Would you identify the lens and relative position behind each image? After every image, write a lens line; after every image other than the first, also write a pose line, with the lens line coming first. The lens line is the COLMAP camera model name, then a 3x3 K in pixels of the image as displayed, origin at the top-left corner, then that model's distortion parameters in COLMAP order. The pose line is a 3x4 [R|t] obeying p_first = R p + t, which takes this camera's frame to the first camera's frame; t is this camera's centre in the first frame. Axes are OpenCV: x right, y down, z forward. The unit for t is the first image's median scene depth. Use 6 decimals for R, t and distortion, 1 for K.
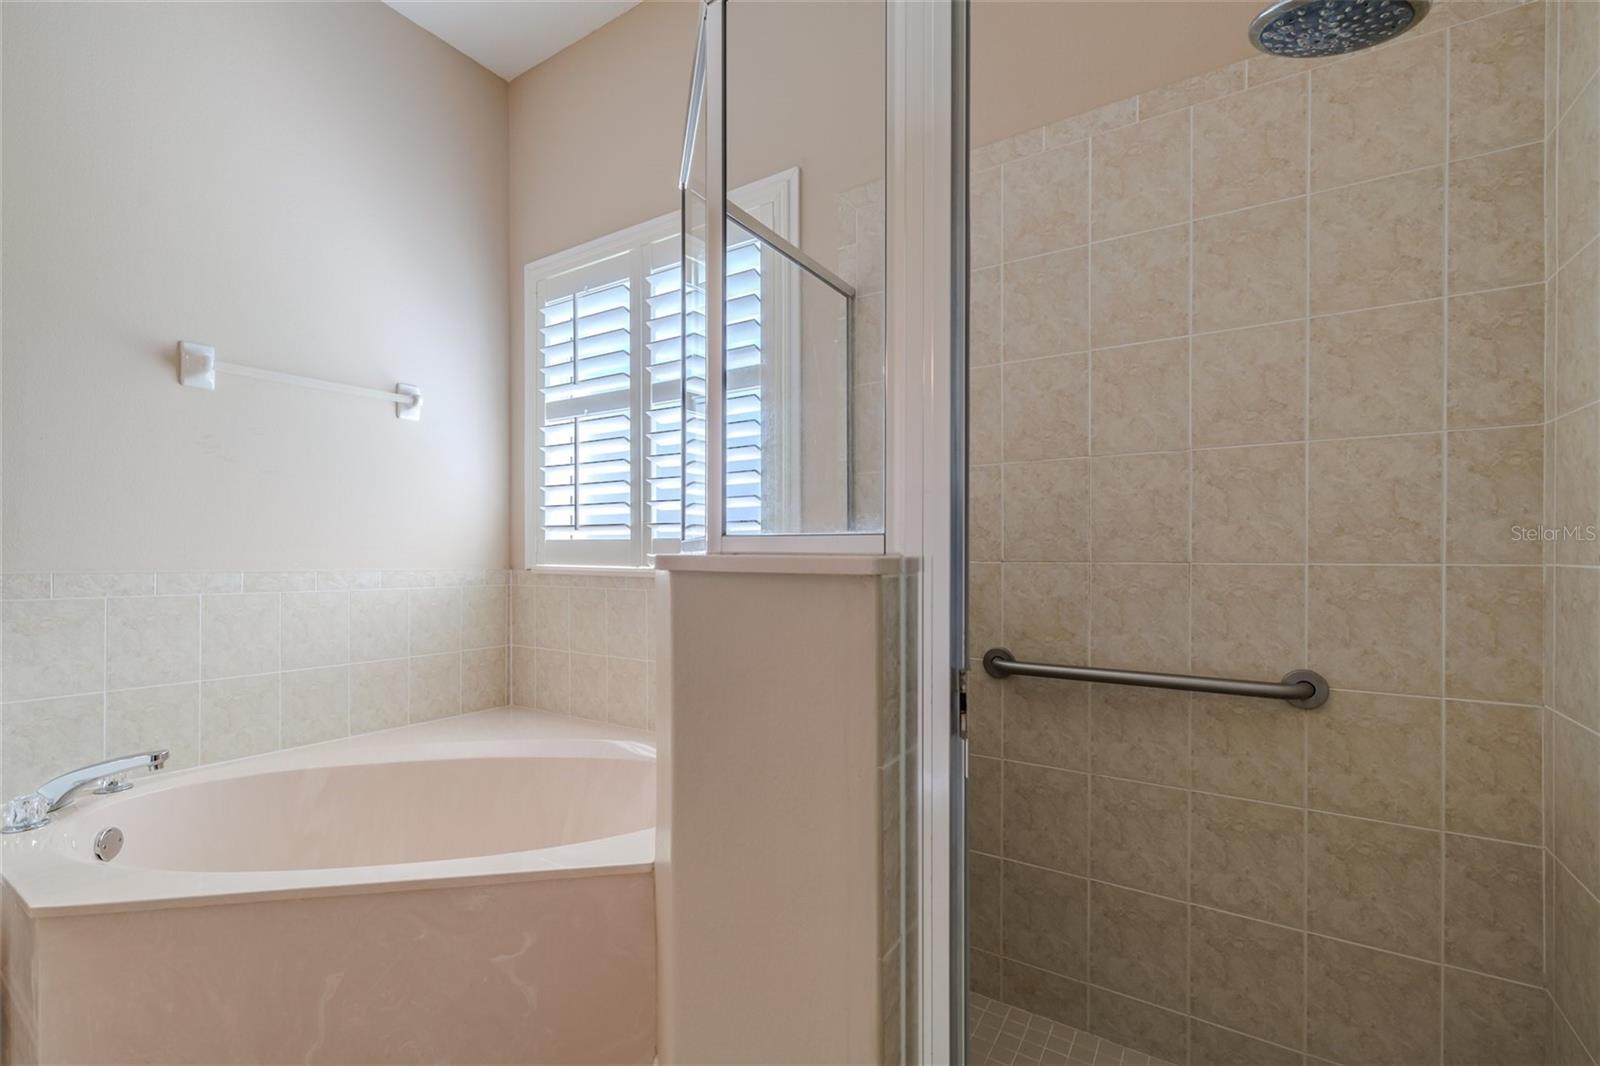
lens RADIAL K [[674.6, 0, 812.0], [0, 674.6, 557.8], [0, 0, 1]] dist [0.004751, 0.000890]
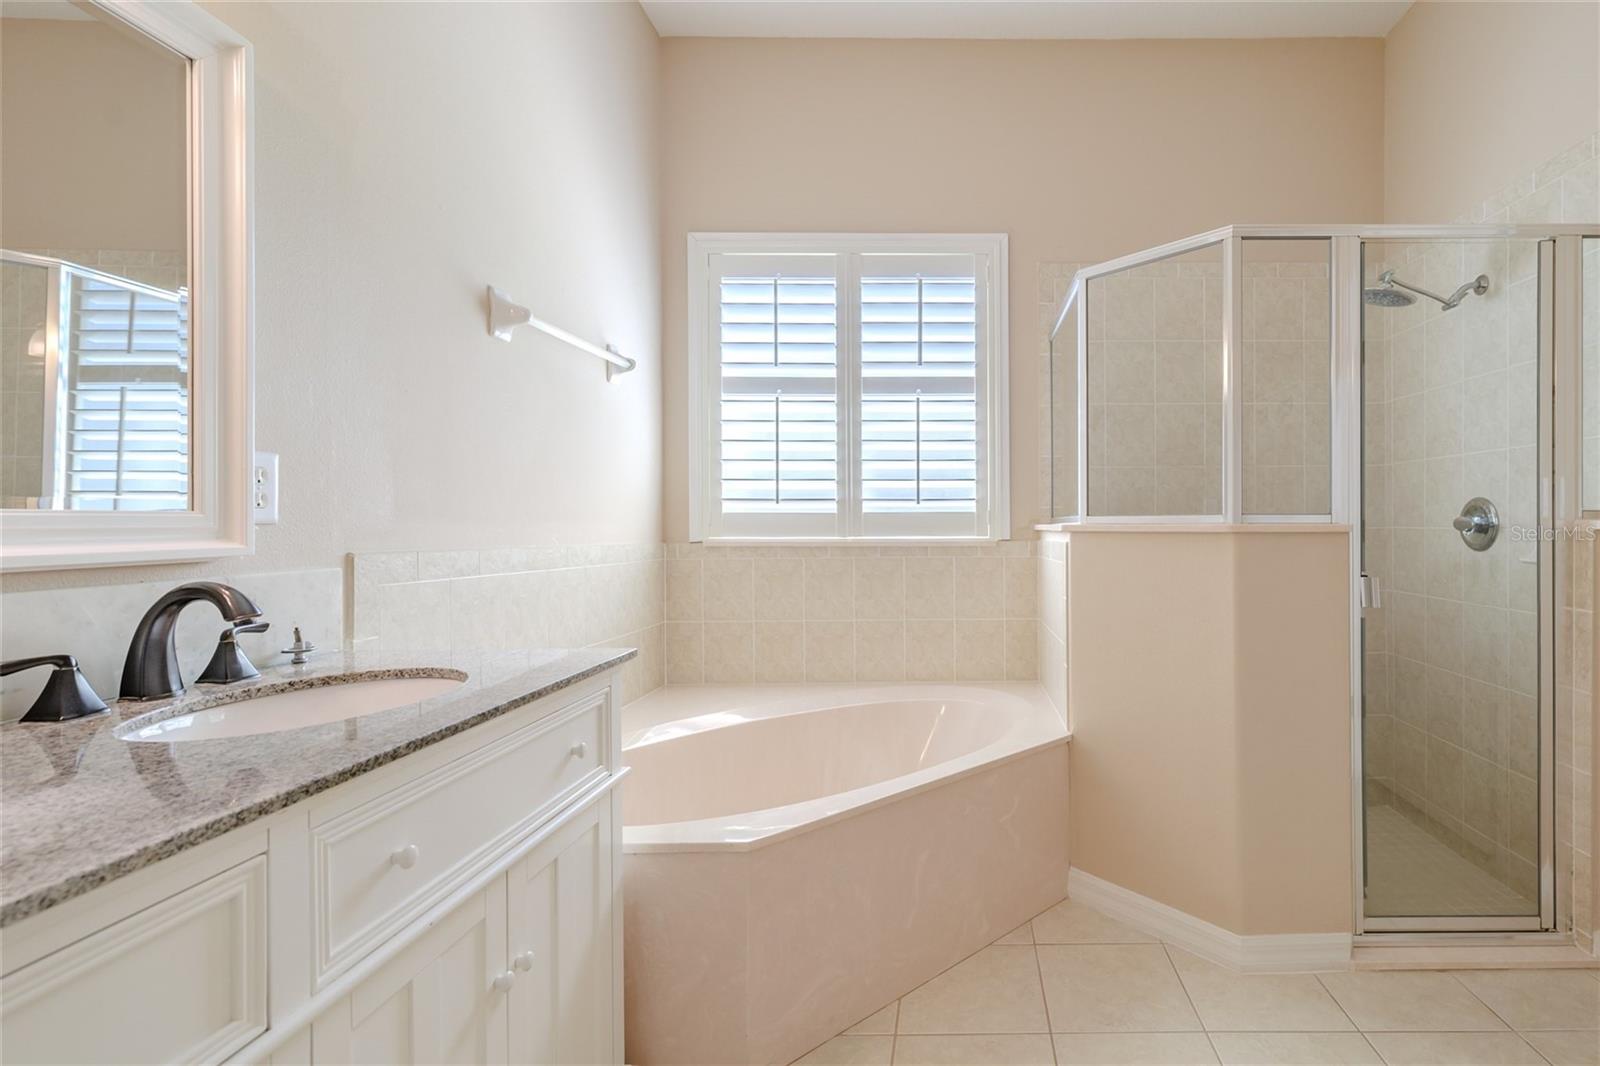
lens RADIAL K [[816.4, 0, 803.6], [0, 816.4, 528.0], [0, 0, 1]] dist [-0.000614, 0.000734]
pose [[0.822522, -0.006725, 0.568693, -1.063374], [0.010369, 0.999941, -0.003173, 0.001718], [-0.568638, 0.008506, 0.822544, -0.075110]]
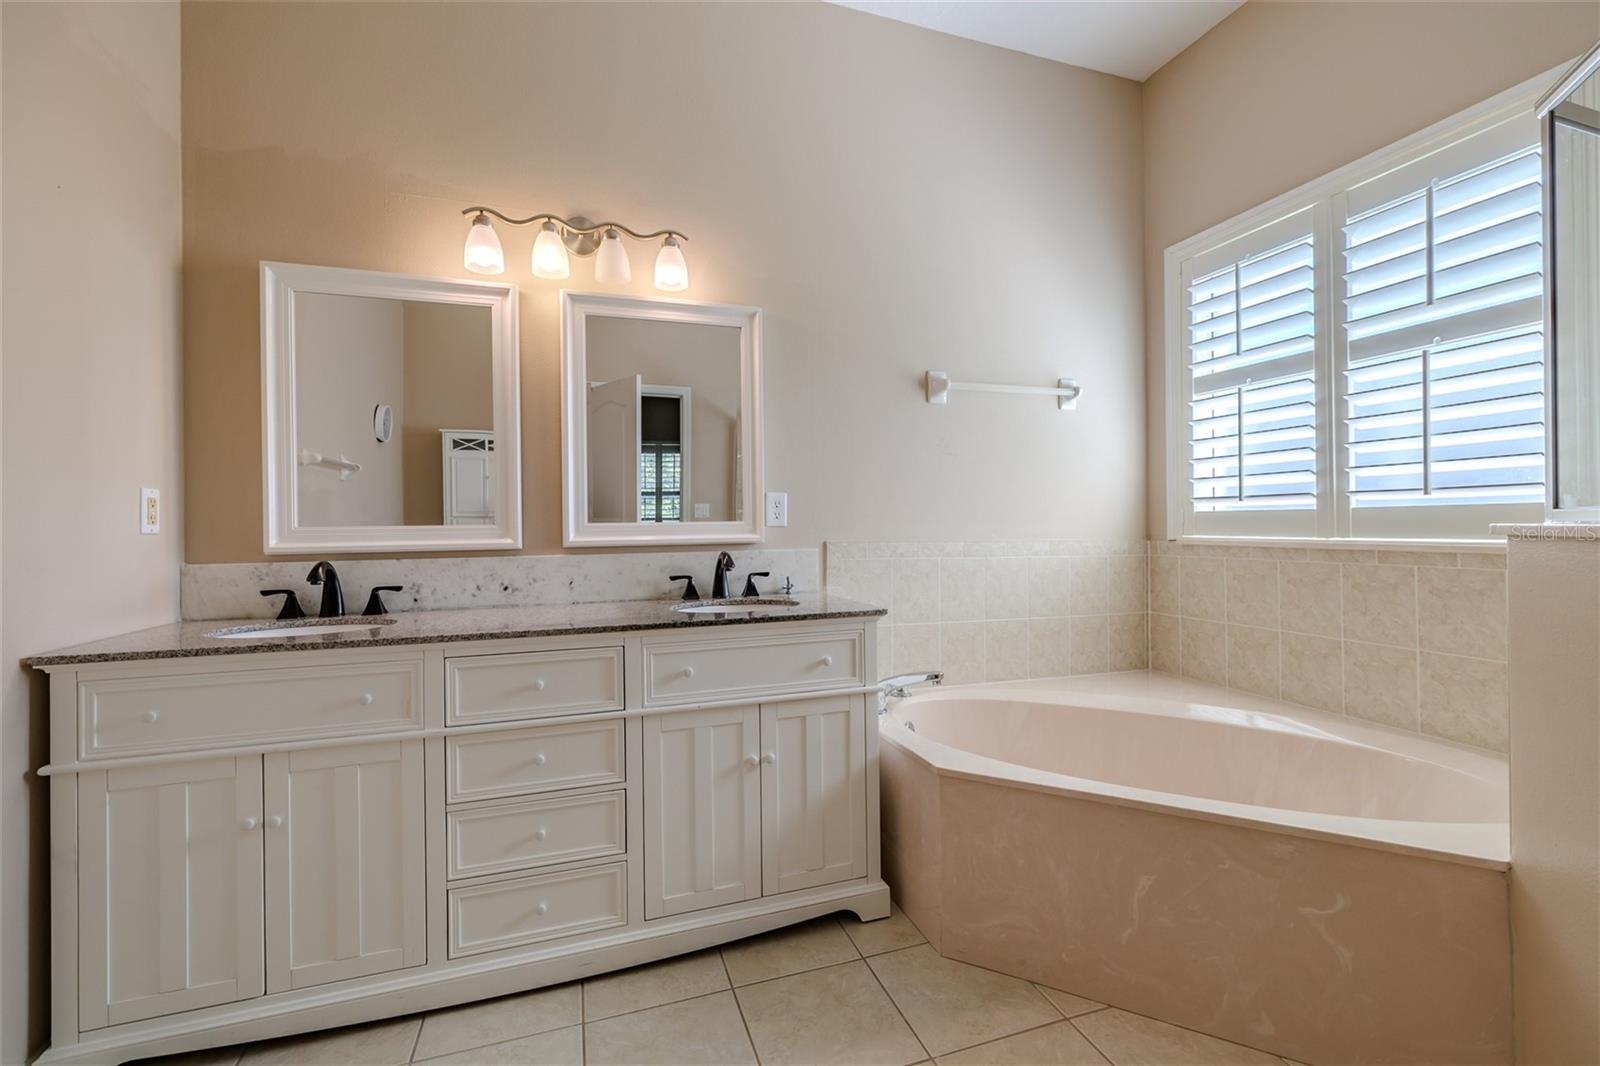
lens RADIAL K [[674.6, 0, 807.5], [0, 674.6, 524.3], [0, 0, 1]] dist [0.004751, 0.000890]
pose [[0.794062, -0.010347, -0.607749, -0.256122], [0.005270, 0.999935, -0.010138, 0.000039], [0.607814, 0.004847, 0.794065, -0.183228]]
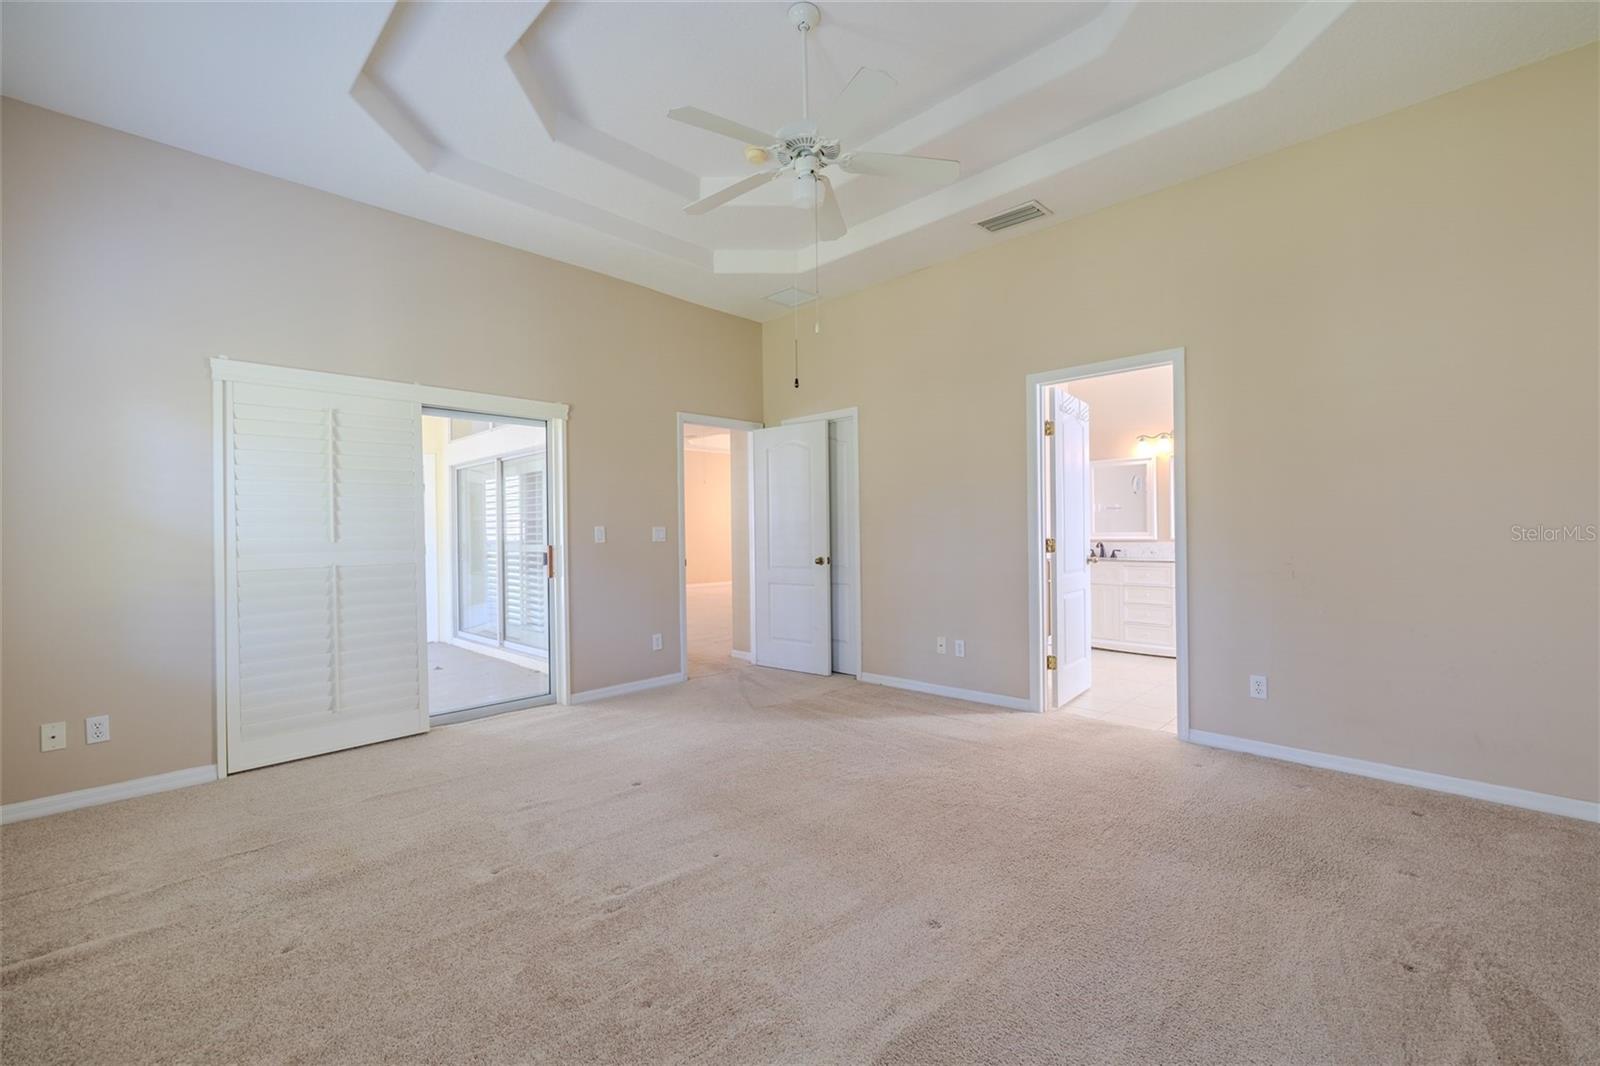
lens RADIAL K [[674.6, 0, 798.7], [0, 674.6, 530.8], [0, 0, 1]] dist [0.004751, 0.000890]
pose [[-0.190240, -0.001712, -0.981736, 2.433351], [0.006401, 0.999975, -0.002984, -0.021470], [0.981717, -0.006851, -0.190224, -0.726807]]
